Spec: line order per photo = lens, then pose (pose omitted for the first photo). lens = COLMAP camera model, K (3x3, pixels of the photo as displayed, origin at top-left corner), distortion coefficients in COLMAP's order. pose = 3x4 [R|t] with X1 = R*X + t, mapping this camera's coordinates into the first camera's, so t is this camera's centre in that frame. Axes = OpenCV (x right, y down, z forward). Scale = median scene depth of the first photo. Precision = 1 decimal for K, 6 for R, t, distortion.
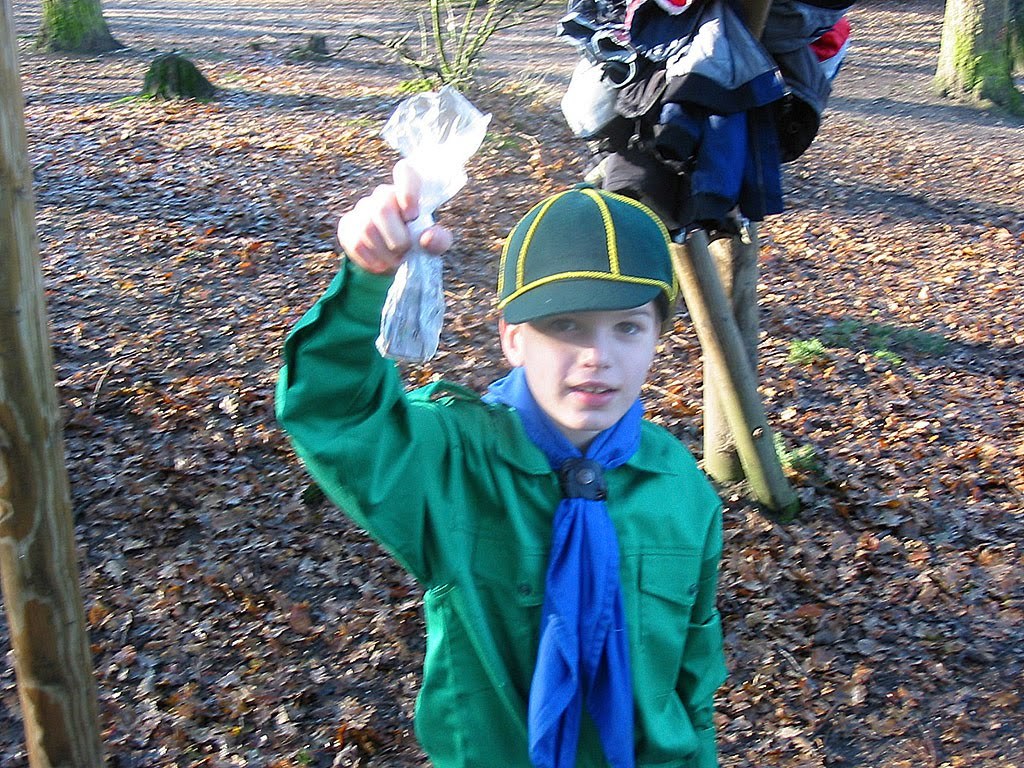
lens RADIAL K [[1321.2, 0, 506.7], [0, 1321.2, 384.3], [0, 0, 1]] dist [-0.108265, 0.000000]
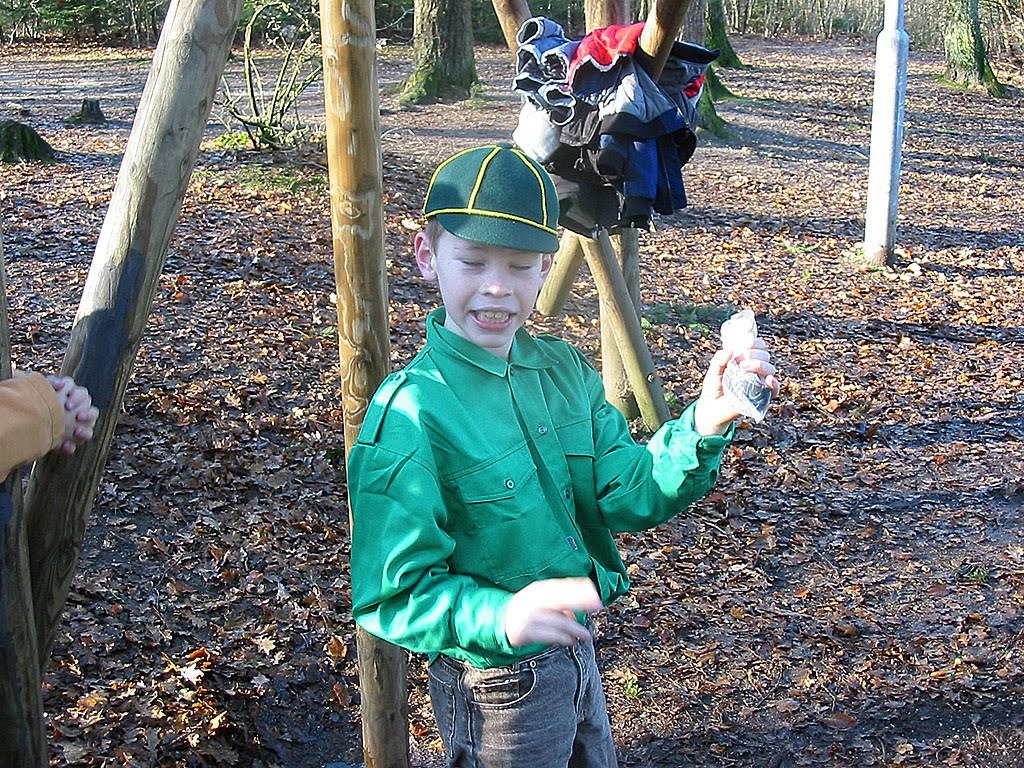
lens RADIAL K [[1321.2, 0, 516.2], [0, 1321.2, 383.6], [0, 0, 1]] dist [-0.108265, 0.000000]
pose [[0.963641, -0.094056, 0.250101, -0.267090], [0.102703, 0.994475, -0.021720, 0.055599], [-0.246676, 0.046616, 0.967976, -0.252769]]
